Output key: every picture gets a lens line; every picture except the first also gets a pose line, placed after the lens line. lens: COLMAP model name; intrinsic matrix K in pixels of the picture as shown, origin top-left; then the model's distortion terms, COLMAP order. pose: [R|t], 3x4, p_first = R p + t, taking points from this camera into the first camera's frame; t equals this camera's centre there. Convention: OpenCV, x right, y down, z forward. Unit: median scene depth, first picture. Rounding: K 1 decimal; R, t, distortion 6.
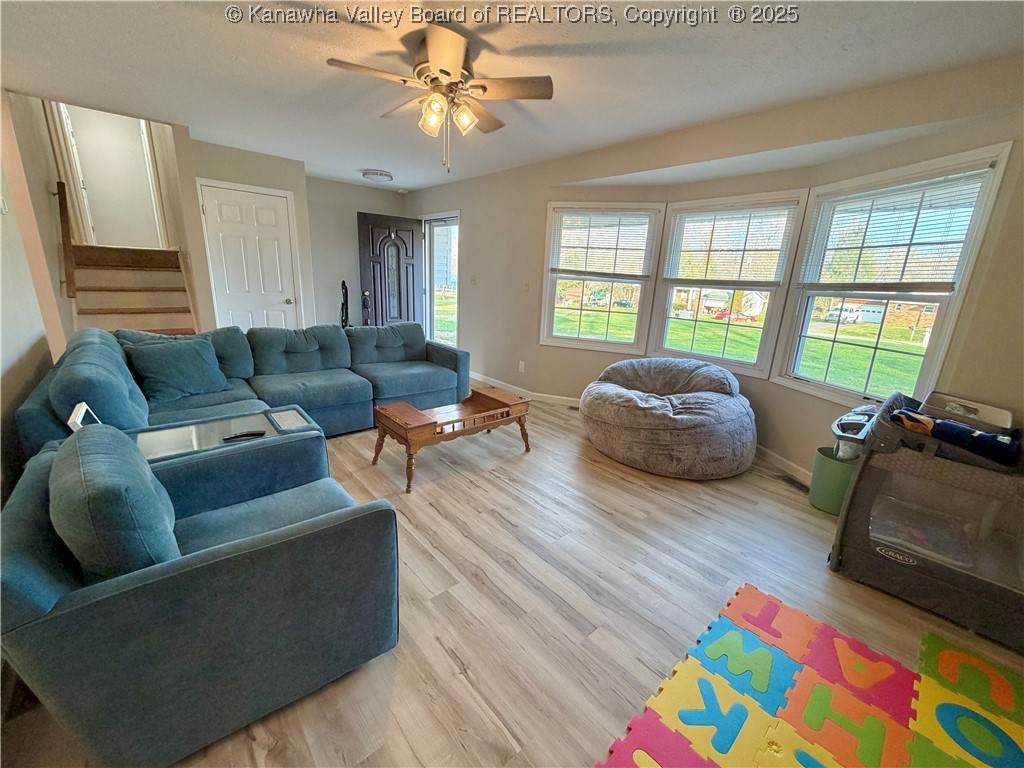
lens RADIAL K [[407.9, 0, 512.0], [0, 407.9, 384.0], [0, 0, 1]] dist [-0.001569, -0.000256]
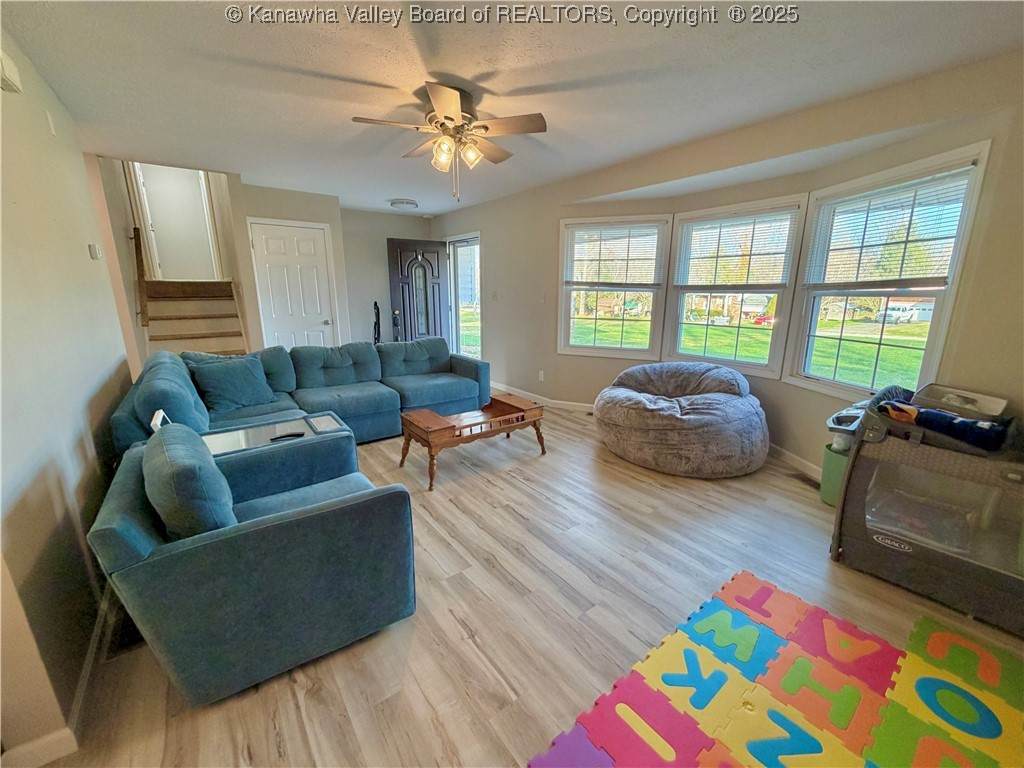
lens RADIAL K [[407.9, 0, 512.0], [0, 407.9, 384.0], [0, 0, 1]] dist [-0.001569, -0.000256]
pose [[0.996358, -0.027790, -0.080614, 0.063956], [0.025102, 0.999101, -0.034175, 0.024795], [0.081492, 0.032027, 0.996159, -0.089558]]
